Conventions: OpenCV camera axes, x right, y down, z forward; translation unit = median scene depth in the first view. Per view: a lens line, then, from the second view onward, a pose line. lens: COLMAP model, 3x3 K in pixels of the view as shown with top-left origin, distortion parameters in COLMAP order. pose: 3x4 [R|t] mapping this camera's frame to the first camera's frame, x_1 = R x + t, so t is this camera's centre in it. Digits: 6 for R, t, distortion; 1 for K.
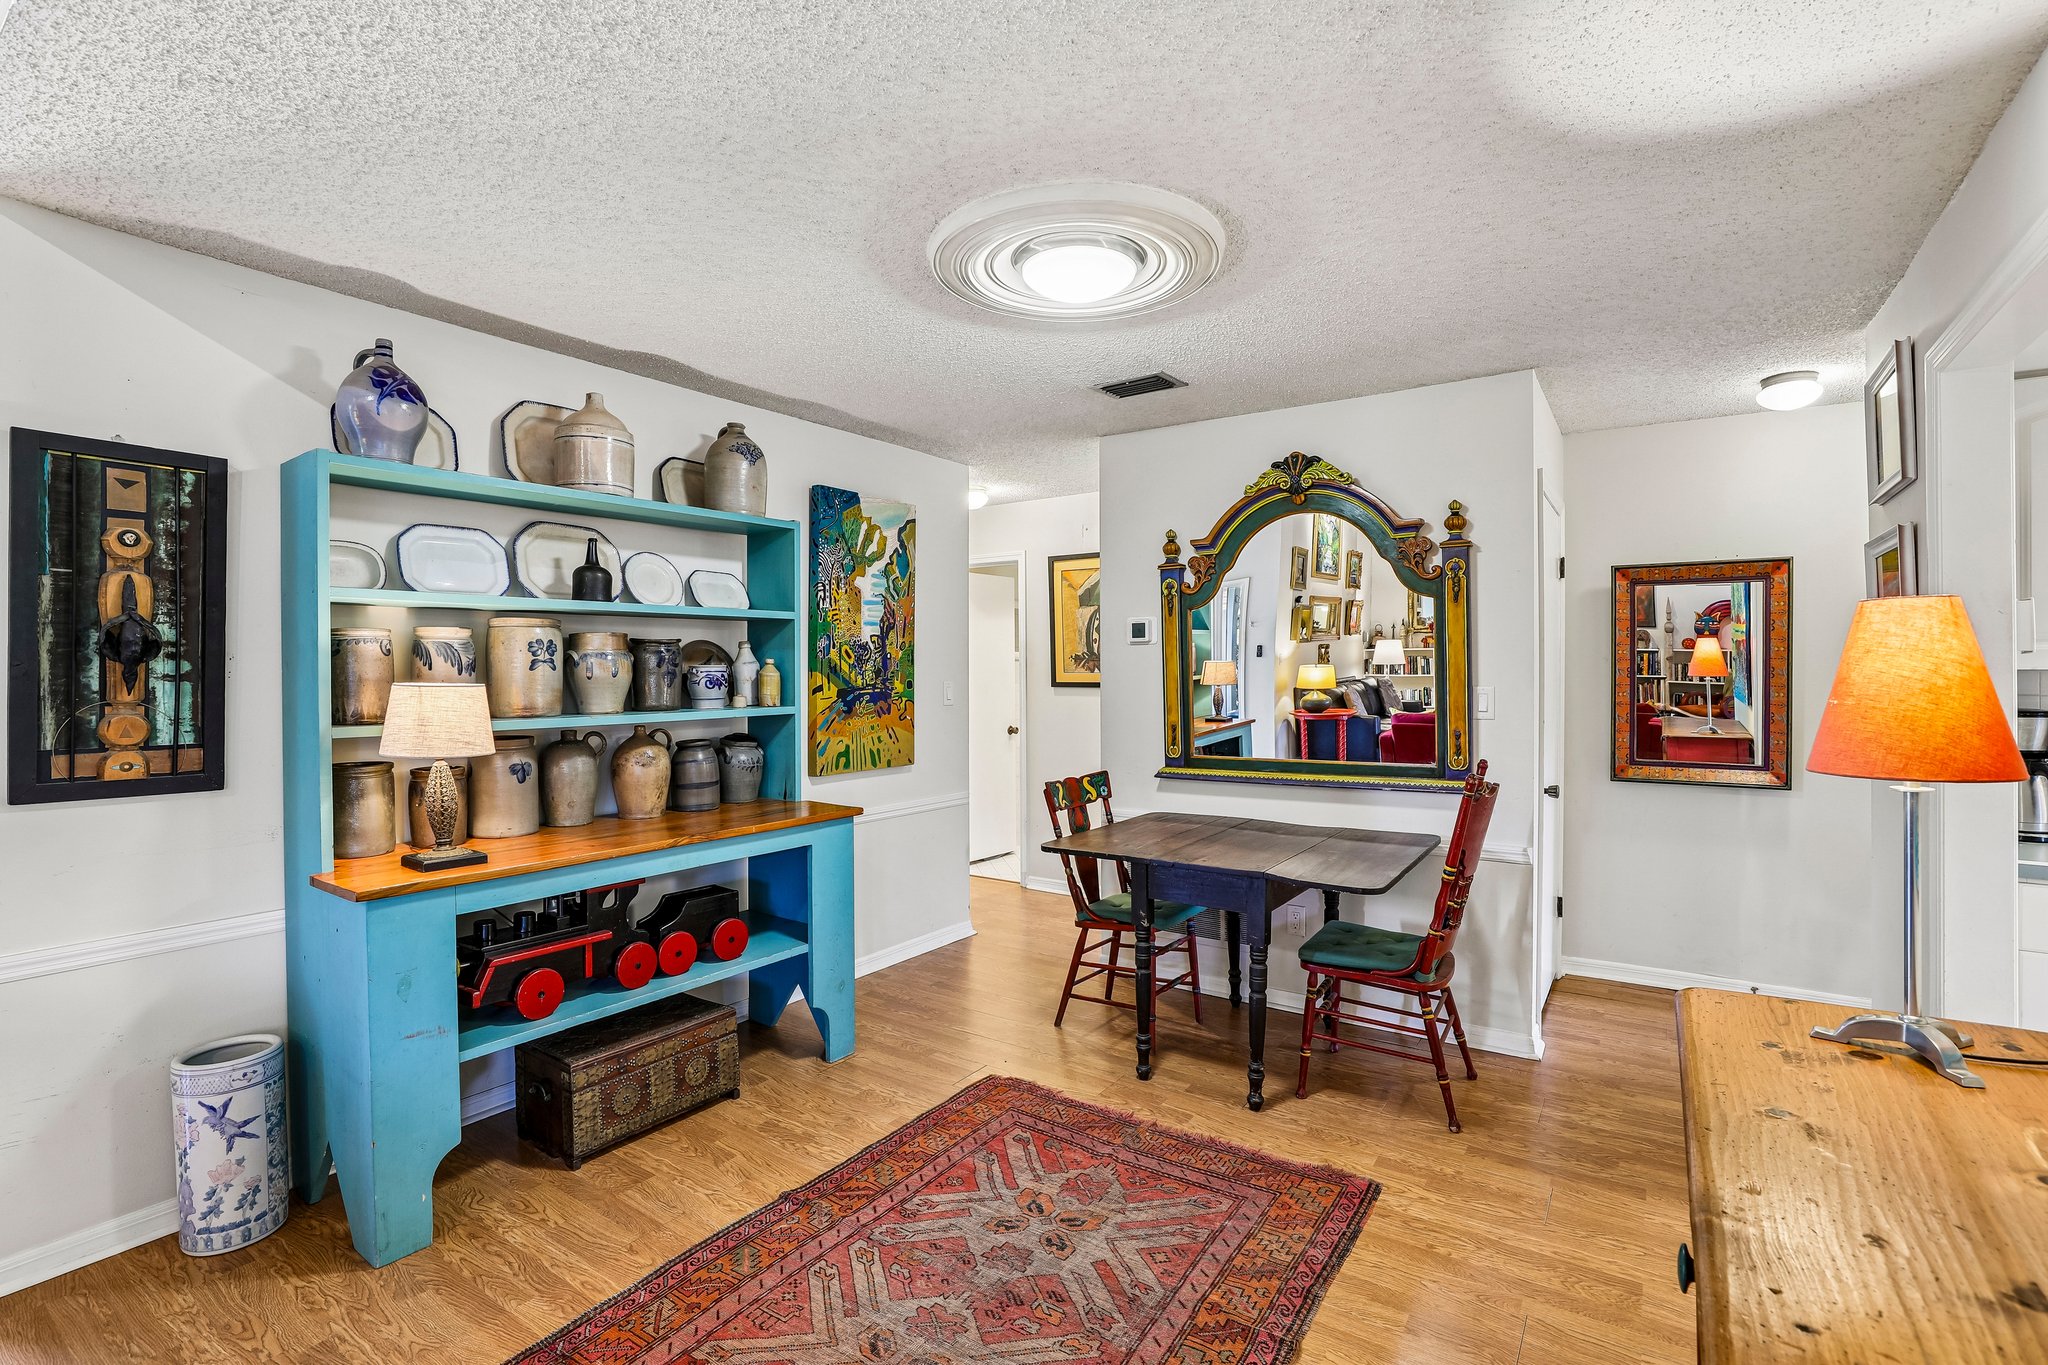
lens RADIAL K [[925.0, 0, 1026.4], [0, 925.0, 674.4], [0, 0, 1]] dist [-0.050908, 0.012719]
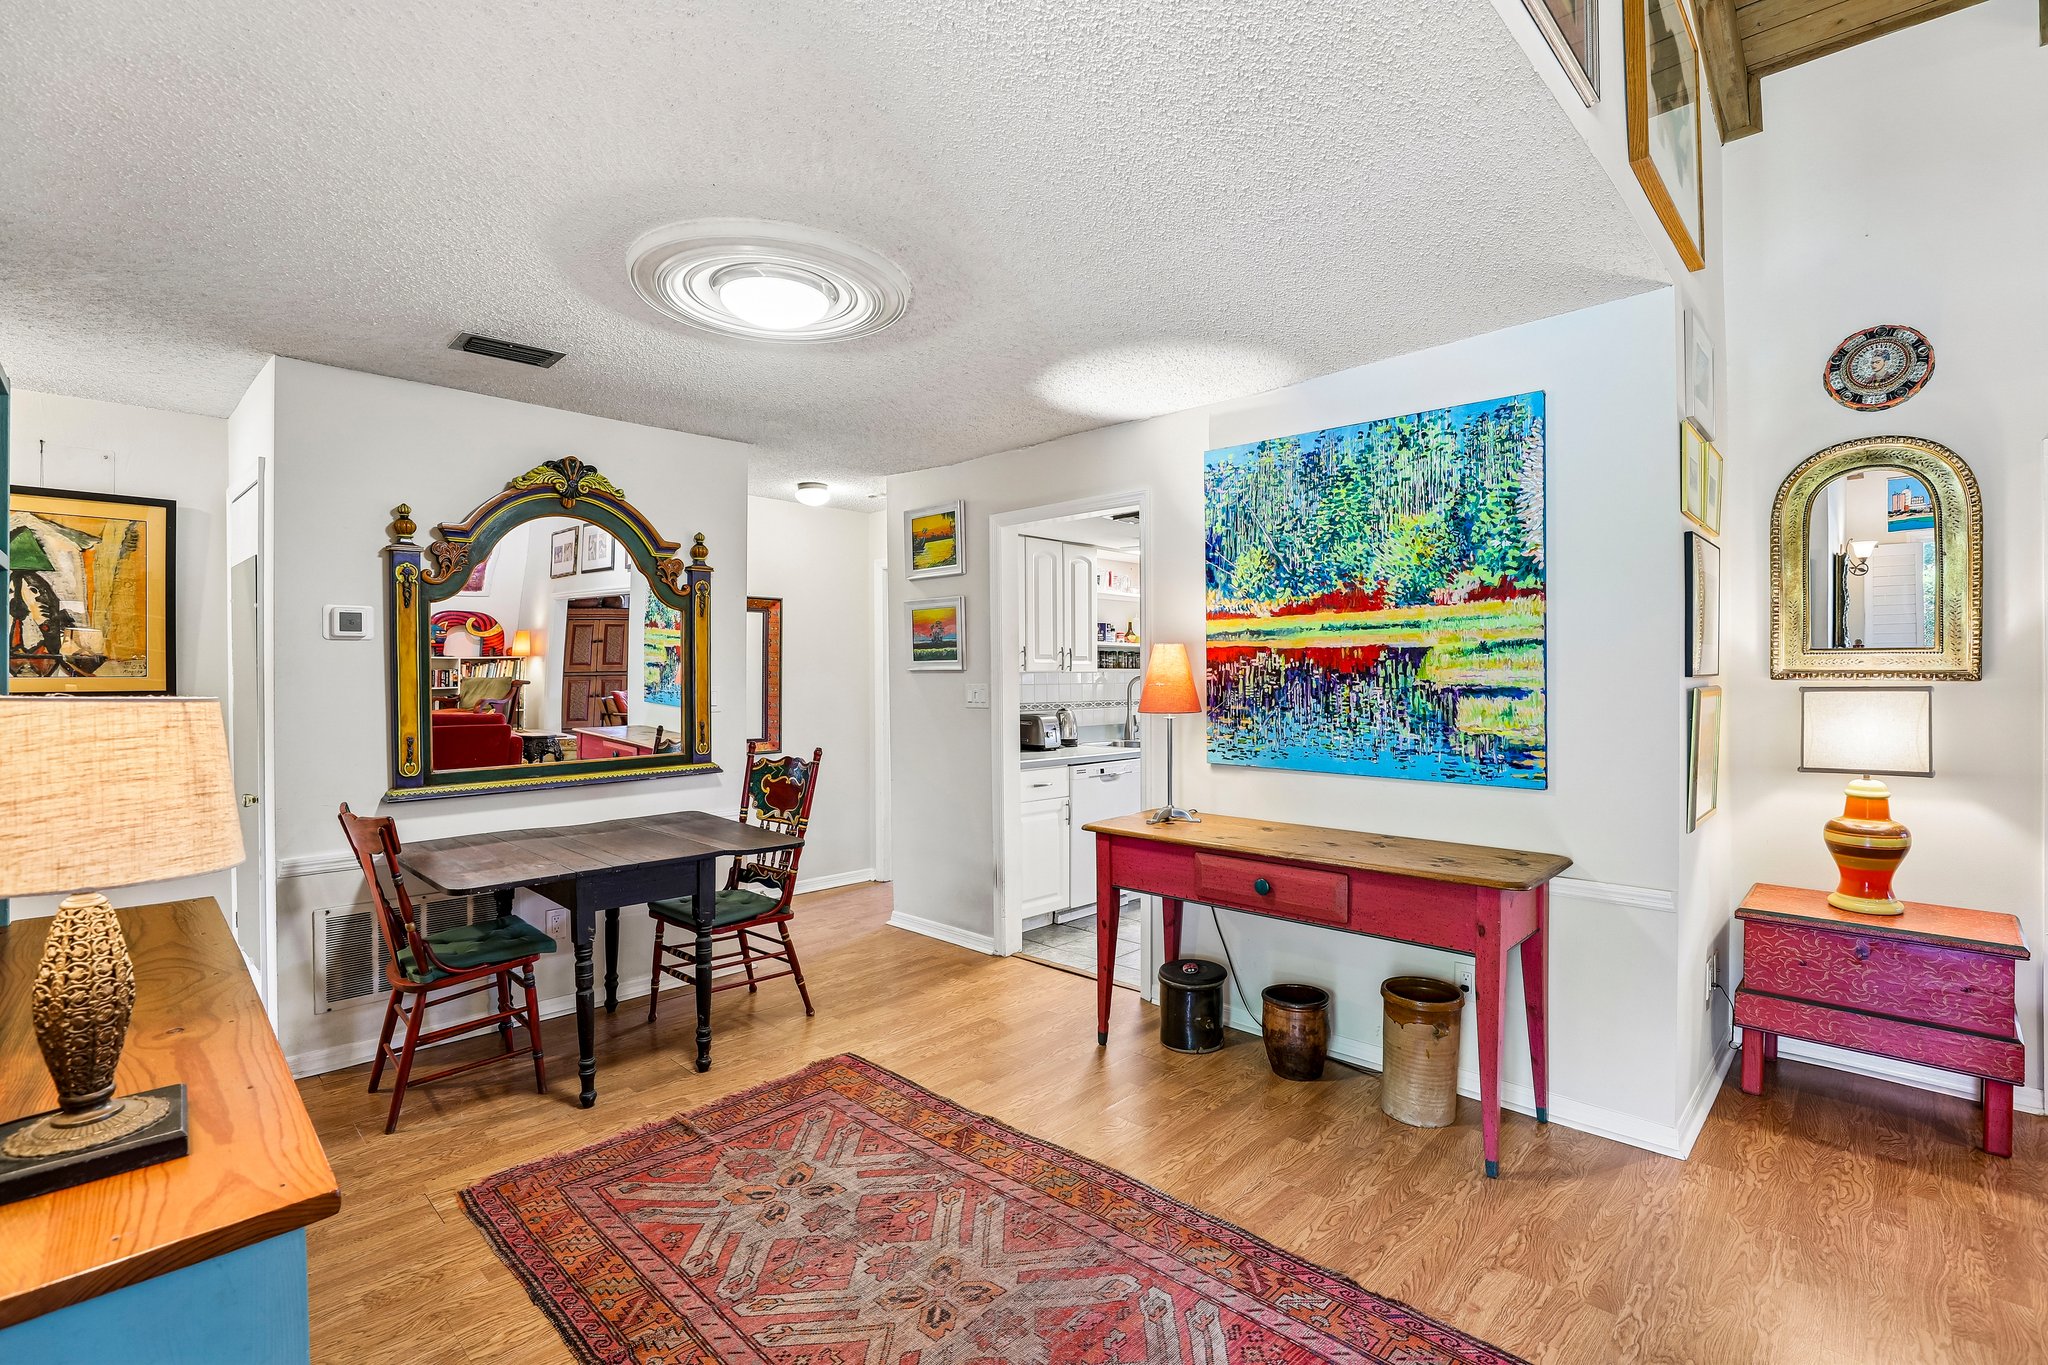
lens RADIAL K [[925.0, 0, 1026.4], [0, 925.0, 674.4], [0, 0, 1]] dist [-0.050908, 0.012719]
pose [[0.168038, -0.000314, 0.985780, -0.777650], [0.006841, 0.999976, -0.000847, 0.002202], [-0.985757, 0.006886, 0.168036, 0.433841]]
